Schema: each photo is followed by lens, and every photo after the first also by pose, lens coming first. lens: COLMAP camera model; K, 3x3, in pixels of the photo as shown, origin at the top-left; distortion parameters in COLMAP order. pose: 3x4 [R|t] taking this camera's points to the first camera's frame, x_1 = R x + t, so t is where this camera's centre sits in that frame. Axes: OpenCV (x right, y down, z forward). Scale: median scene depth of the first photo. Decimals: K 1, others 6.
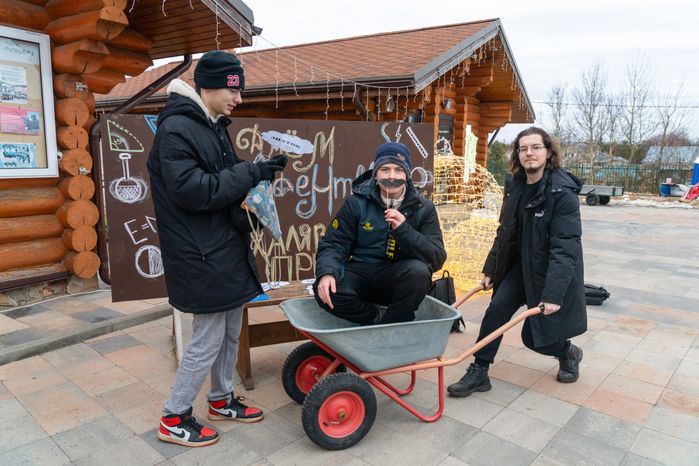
lens RADIAL K [[493.9, 0, 349.5], [0, 493.9, 233.0], [0, 0, 1]] dist [-0.004727, 0.000514]
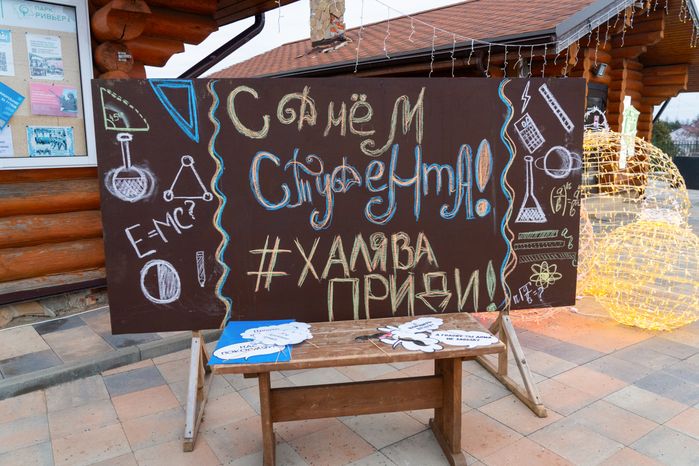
lens RADIAL K [[508.4, 0, 349.5], [0, 508.4, 233.0], [0, 0, 1]] dist [-0.024924, 0.004845]
pose [[0.968442, 0.024956, -0.247987, 0.044983], [-0.018984, 0.999470, 0.026444, -0.034747], [0.248515, -0.020902, 0.968402, 0.305132]]
